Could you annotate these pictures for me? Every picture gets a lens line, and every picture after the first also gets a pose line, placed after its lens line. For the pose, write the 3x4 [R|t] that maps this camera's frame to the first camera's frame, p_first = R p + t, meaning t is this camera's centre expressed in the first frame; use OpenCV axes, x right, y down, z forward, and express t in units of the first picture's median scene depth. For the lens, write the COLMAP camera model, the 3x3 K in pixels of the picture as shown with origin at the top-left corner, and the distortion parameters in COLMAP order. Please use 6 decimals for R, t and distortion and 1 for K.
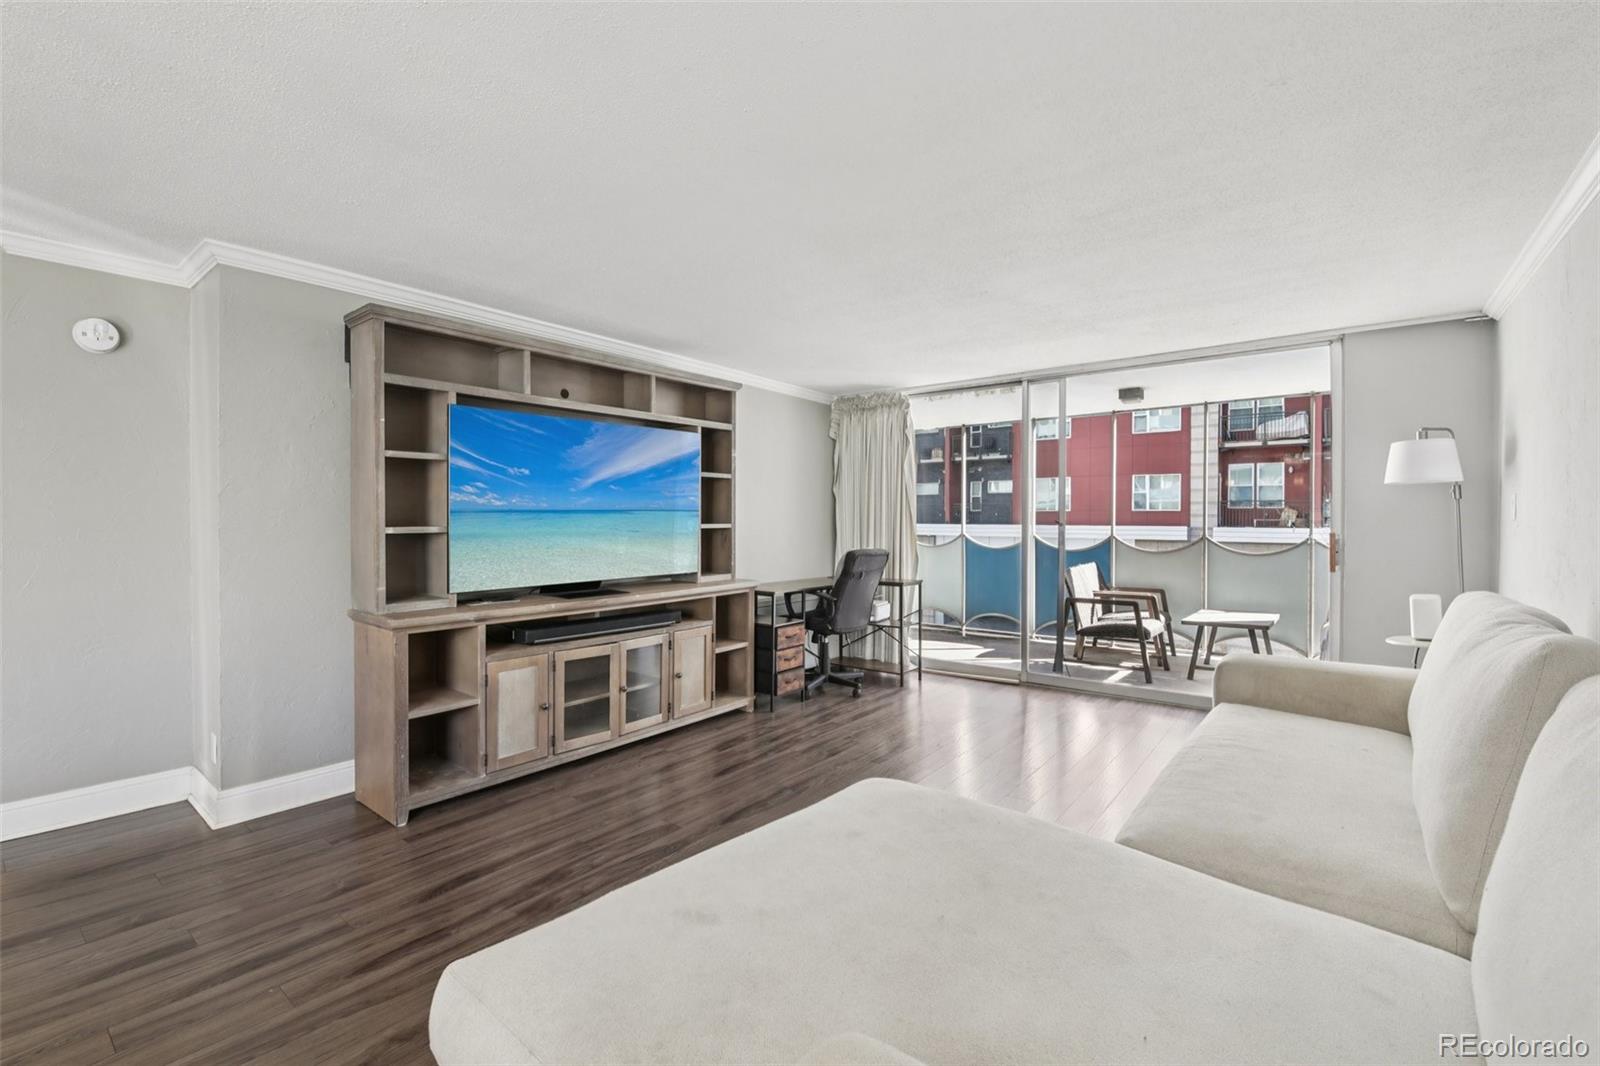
lens RADIAL K [[693.3, 0, 786.6], [0, 693.3, 530.9], [0, 0, 1]] dist [-0.005811, -0.004781]
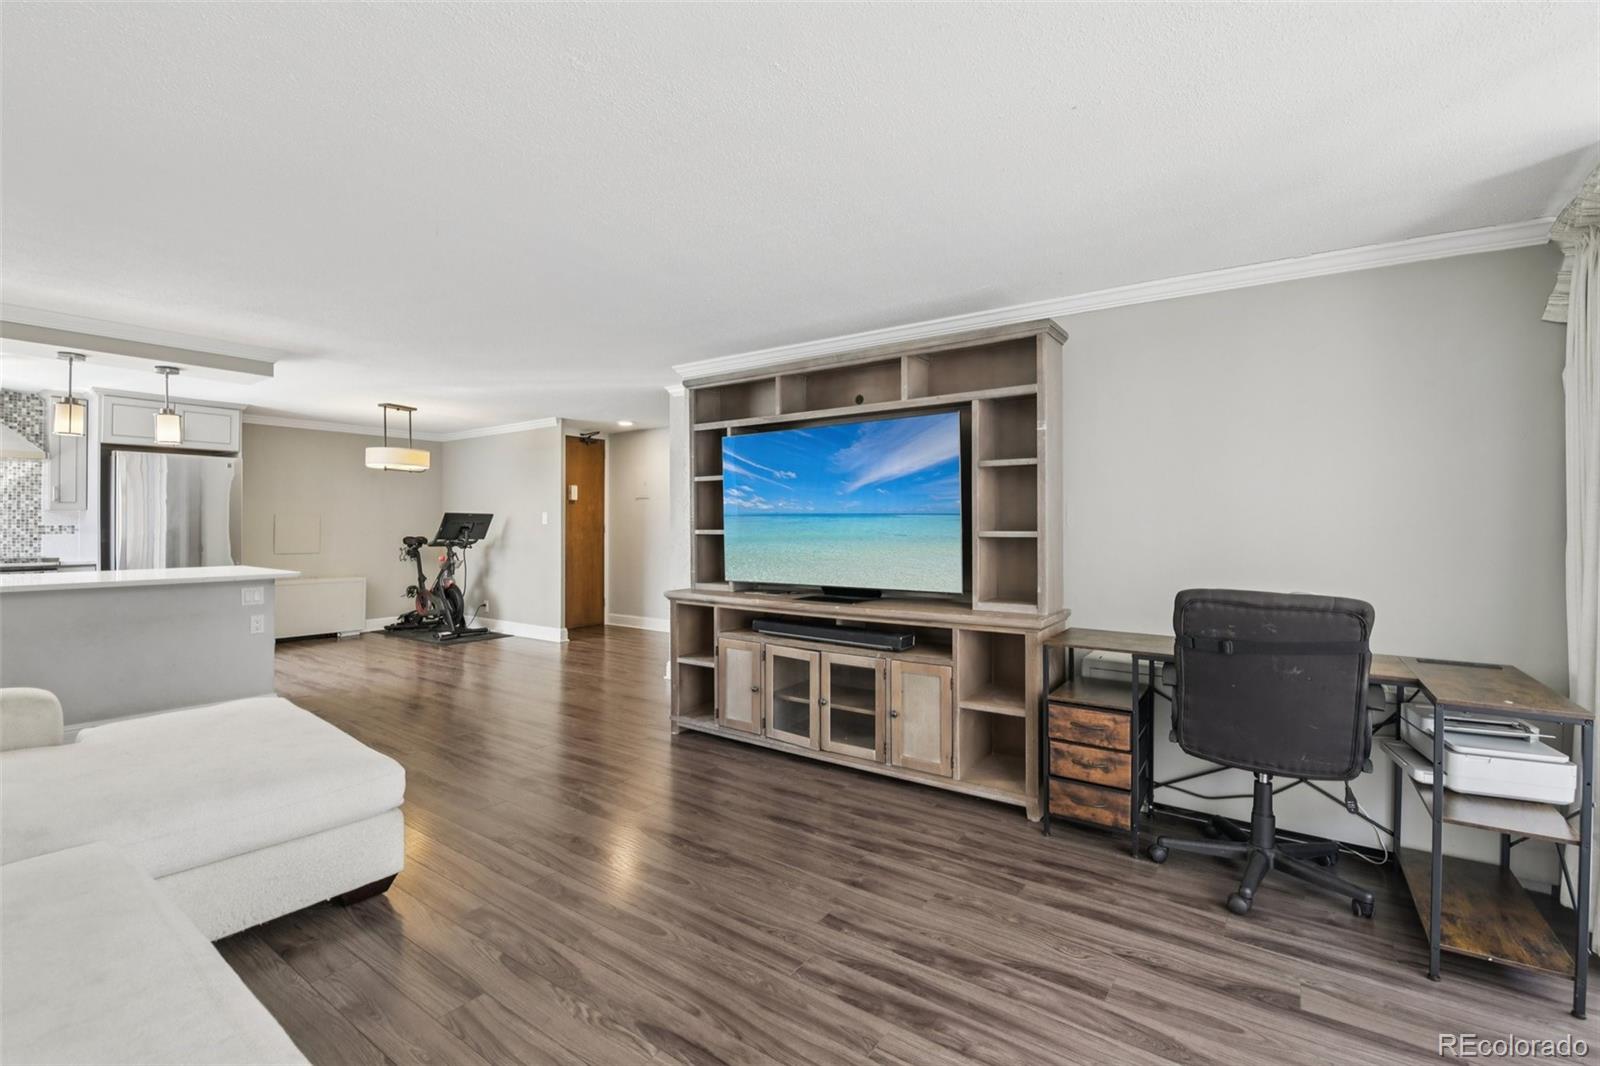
lens RADIAL K [[693.3, 0, 794.1], [0, 693.3, 522.0], [0, 0, 1]] dist [-0.005811, -0.004781]
pose [[0.059700, -0.003188, -0.998211, 0.674462], [-0.018897, 0.999812, -0.004324, -0.013758], [0.998037, 0.019121, 0.059629, 0.846480]]
